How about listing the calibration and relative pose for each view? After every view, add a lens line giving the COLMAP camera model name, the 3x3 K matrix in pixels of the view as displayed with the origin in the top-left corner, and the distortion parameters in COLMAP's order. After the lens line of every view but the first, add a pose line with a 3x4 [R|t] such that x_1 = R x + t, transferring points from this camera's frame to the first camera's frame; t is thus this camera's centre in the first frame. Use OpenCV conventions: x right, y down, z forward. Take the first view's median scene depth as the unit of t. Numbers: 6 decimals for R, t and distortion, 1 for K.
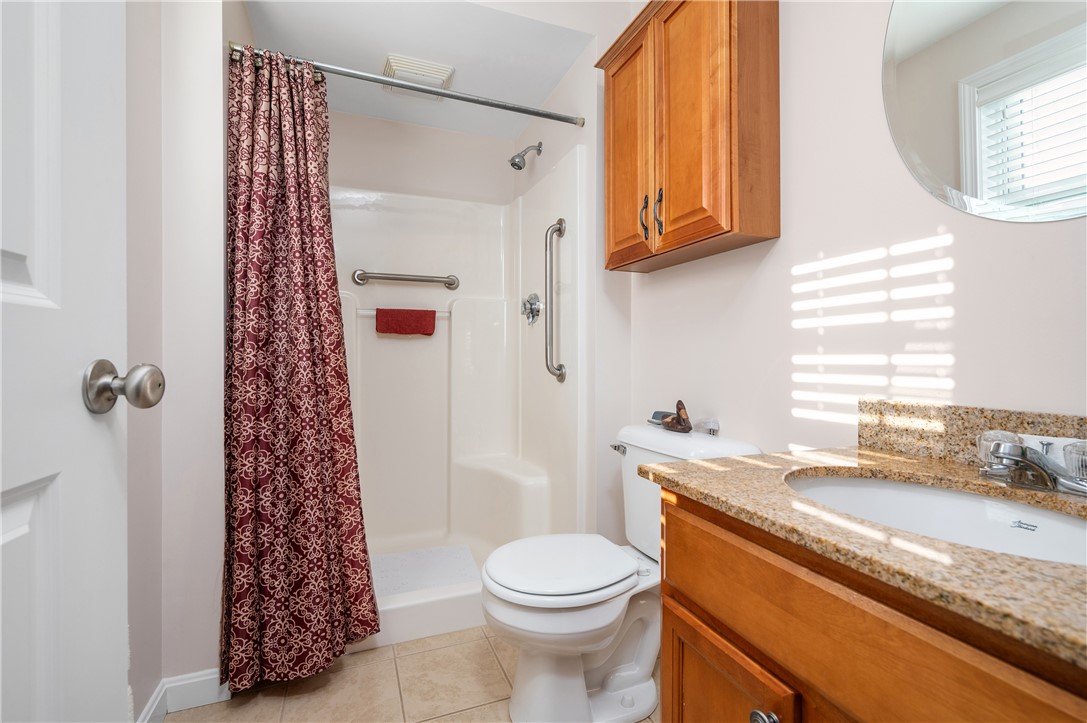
lens RADIAL K [[506.8, 0, 544.0], [0, 506.8, 359.4], [0, 0, 1]] dist [0.004738, 0.000846]
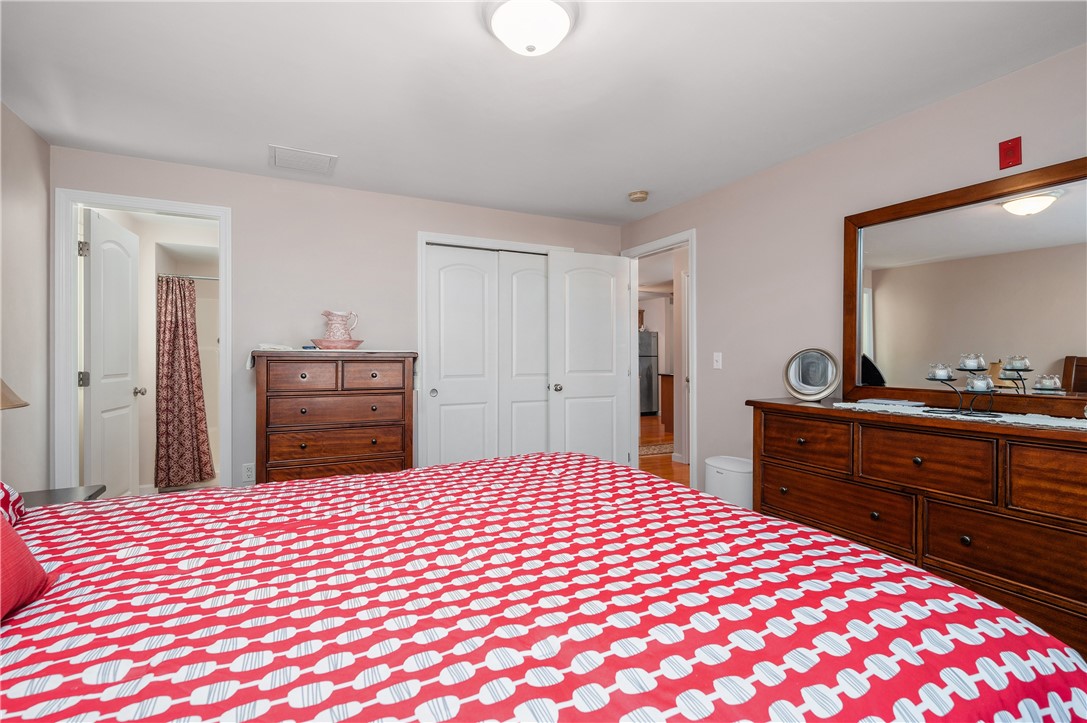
lens RADIAL K [[506.8, 0, 541.7], [0, 506.8, 359.6], [0, 0, 1]] dist [0.004738, 0.000846]
pose [[0.995655, -0.004031, 0.093033, 1.342561], [0.004536, 0.999976, -0.005221, -0.108000], [-0.093010, 0.005621, 0.995649, -2.172213]]
